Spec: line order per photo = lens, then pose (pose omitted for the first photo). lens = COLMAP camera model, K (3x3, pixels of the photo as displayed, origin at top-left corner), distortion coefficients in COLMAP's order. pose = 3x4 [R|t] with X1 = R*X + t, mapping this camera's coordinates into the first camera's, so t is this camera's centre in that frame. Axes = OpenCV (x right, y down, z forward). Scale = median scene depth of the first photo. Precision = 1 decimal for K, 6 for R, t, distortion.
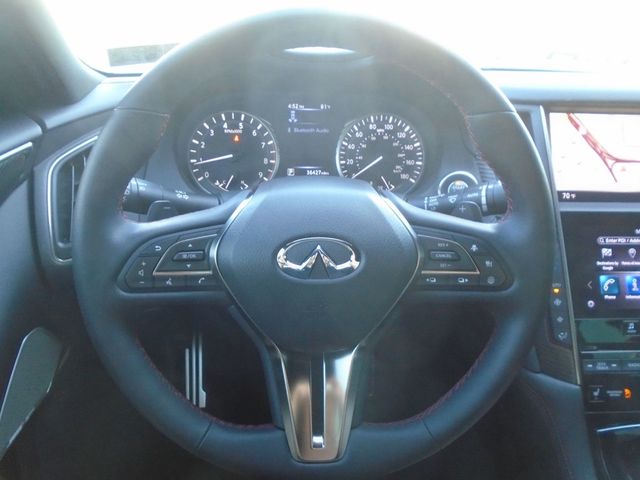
lens RADIAL K [[488.5, 0, 314.8], [0, 488.5, 238.7], [0, 0, 1]] dist [-0.027168, 0.018086]
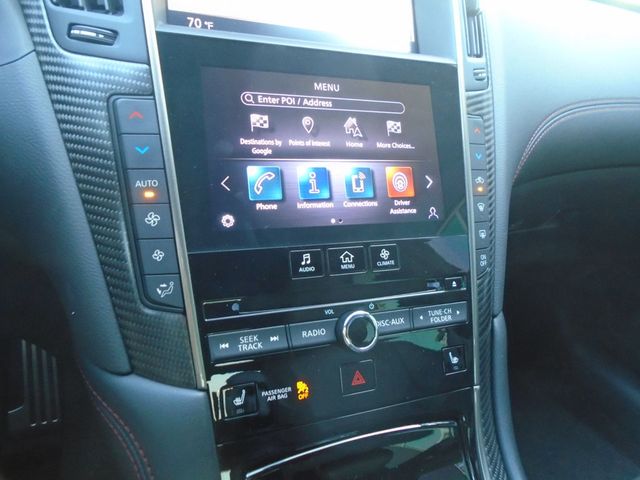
lens RADIAL K [[488.5, 0, 323.8], [0, 488.5, 239.3], [0, 0, 1]] dist [-0.027168, 0.018086]
pose [[0.934854, -0.056724, 0.350472, 0.478691], [0.050396, 0.998360, 0.027159, 0.142609], [-0.351438, -0.007727, 0.936179, 0.492637]]
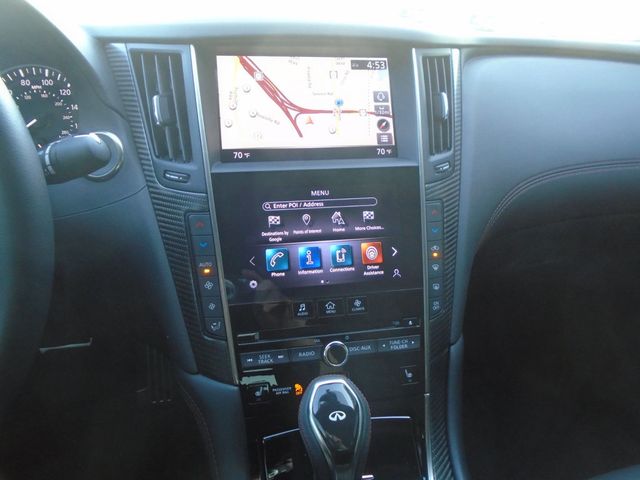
lens RADIAL K [[488.5, 0, 325.0], [0, 488.5, 239.4], [0, 0, 1]] dist [-0.027168, 0.018086]
pose [[0.988197, -0.063536, 0.139388, 0.570721], [0.061039, 0.997890, 0.022122, 0.047412], [-0.140499, -0.013353, 0.989991, 0.167970]]
